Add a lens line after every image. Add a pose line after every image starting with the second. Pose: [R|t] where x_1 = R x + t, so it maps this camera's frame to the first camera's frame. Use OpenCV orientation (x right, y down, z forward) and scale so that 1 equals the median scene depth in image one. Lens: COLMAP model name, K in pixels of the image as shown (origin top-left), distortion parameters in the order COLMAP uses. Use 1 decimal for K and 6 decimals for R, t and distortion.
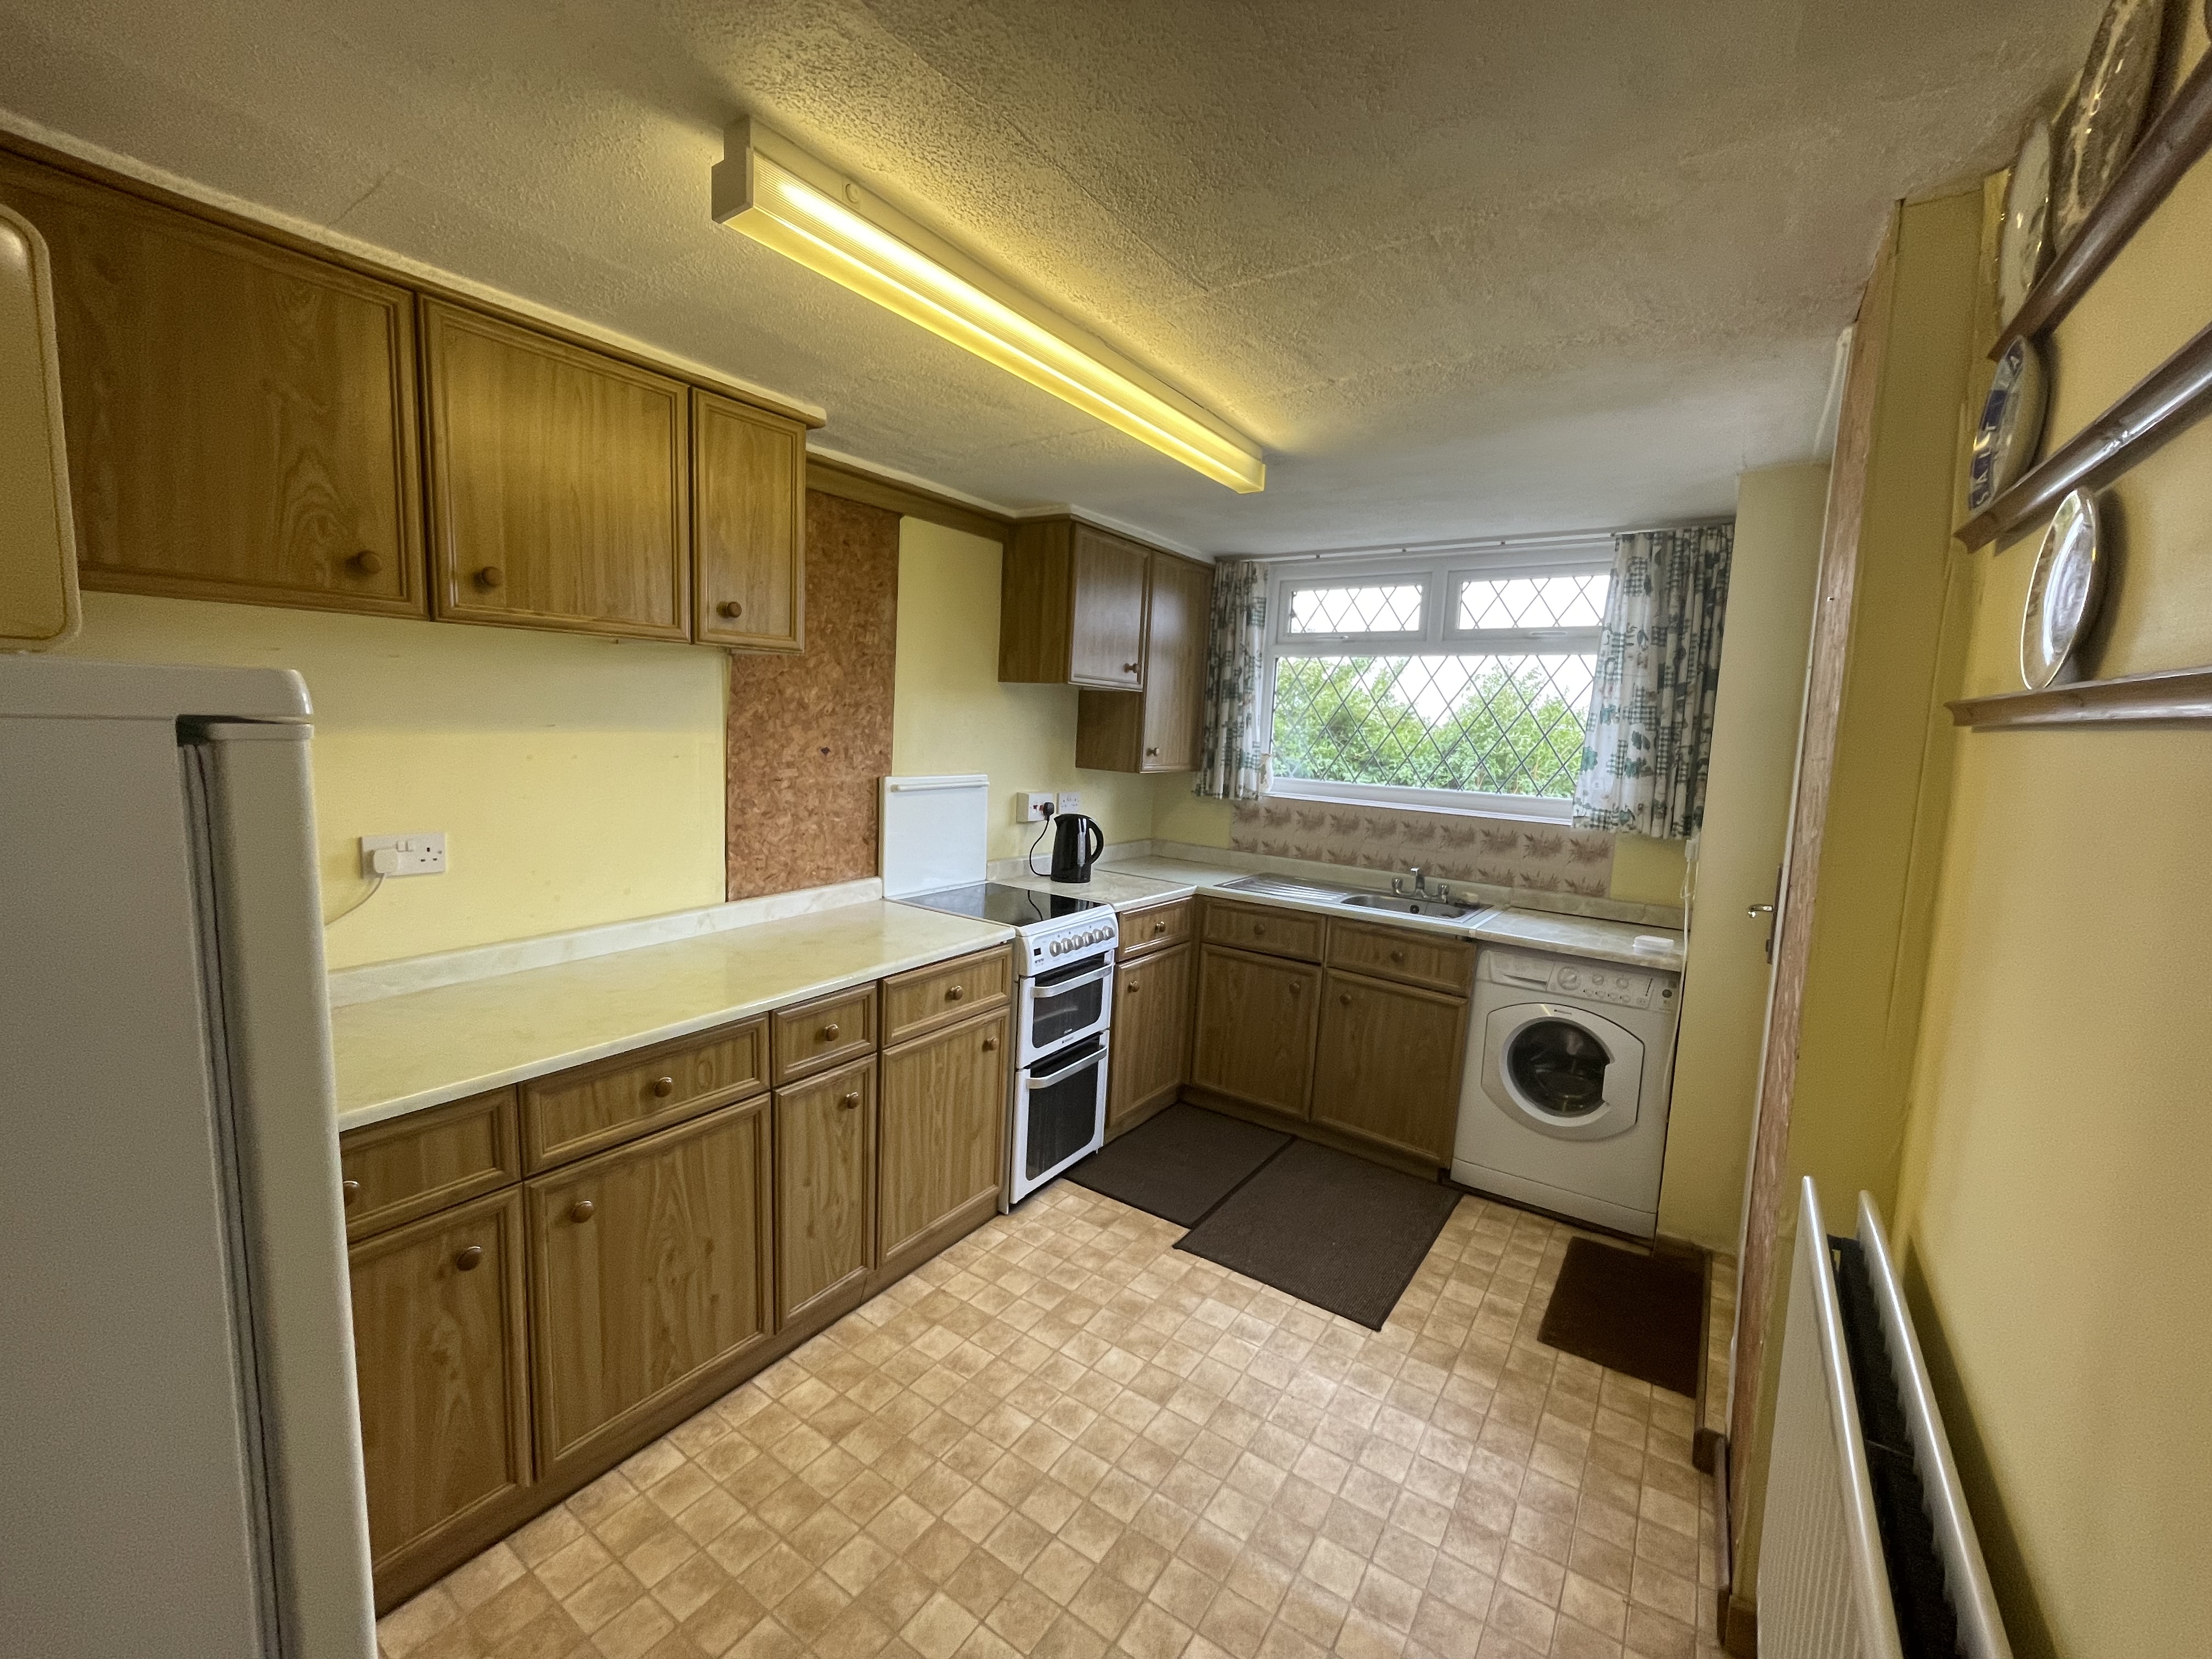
lens RADIAL K [[897.0, 0, 1103.0], [0, 897.0, 820.8], [0, 0, 1]] dist [-0.001100, -0.000201]
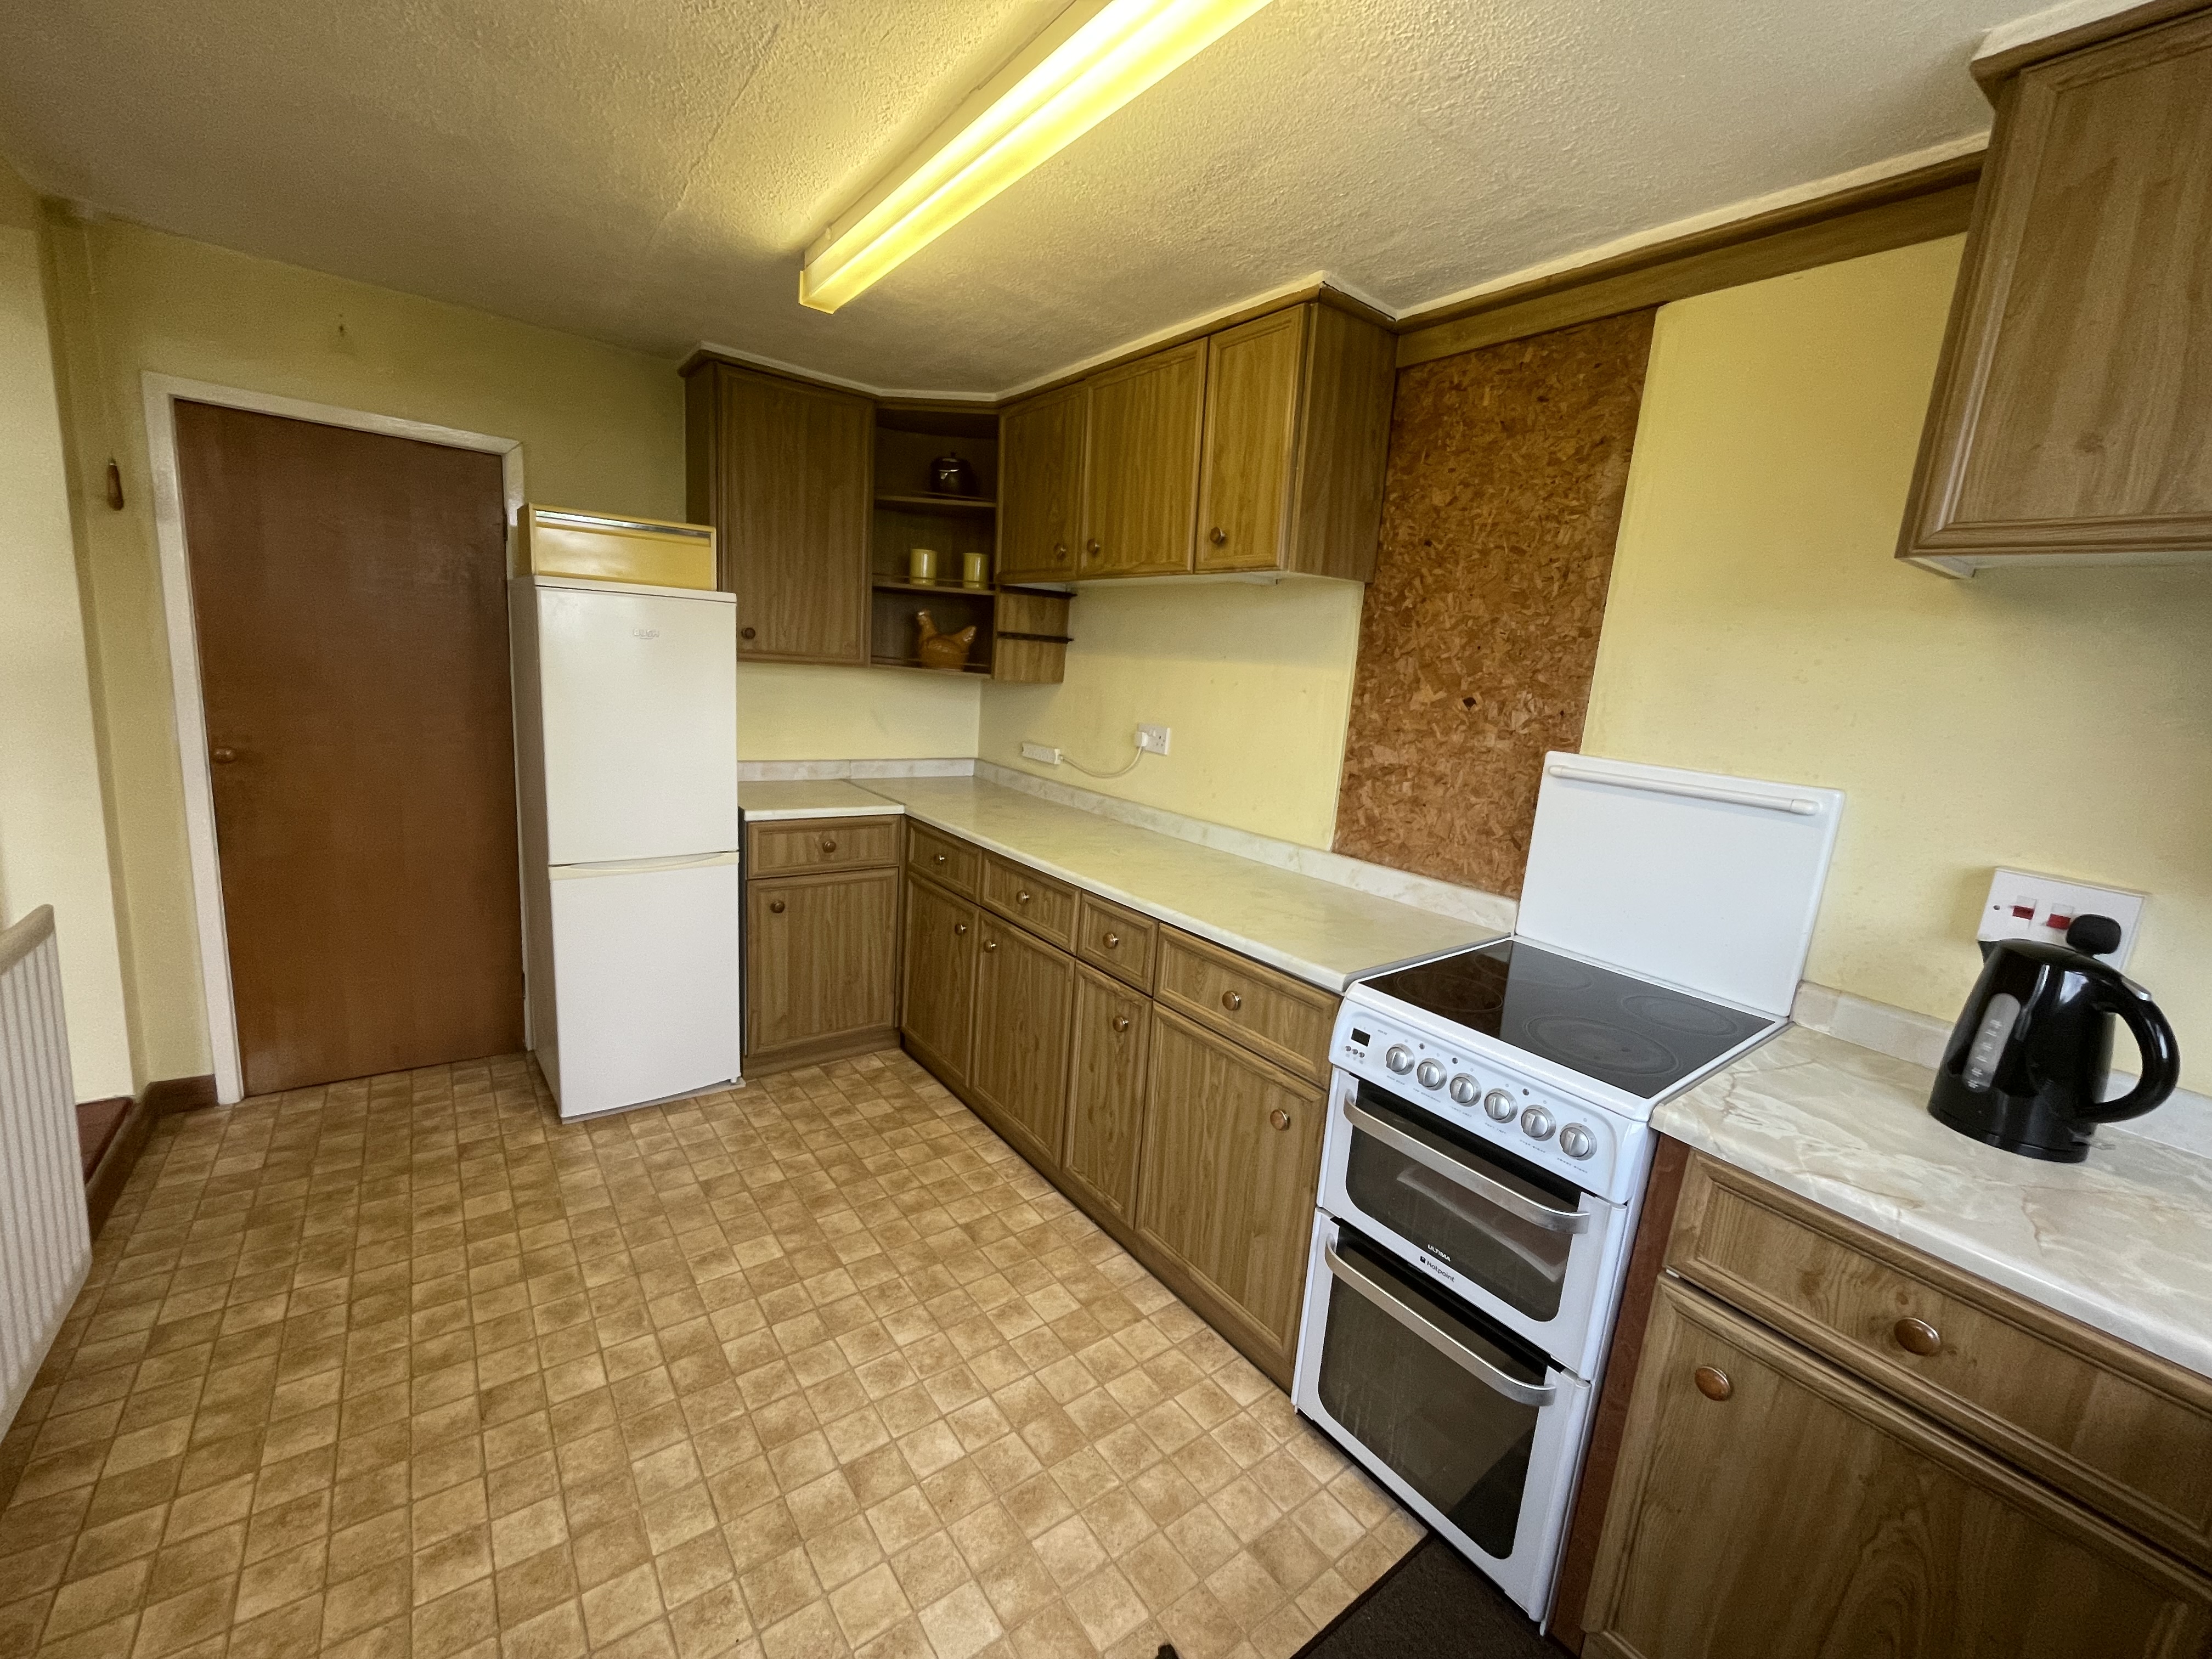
lens RADIAL K [[897.0, 0, 1103.0], [0, 897.0, 820.8], [0, 0, 1]] dist [-0.001100, -0.000201]
pose [[-0.312494, 0.110608, -0.943458, 0.621293], [-0.192865, 0.965124, 0.177029, -0.070766], [0.930135, 0.237280, -0.280263, 1.199104]]
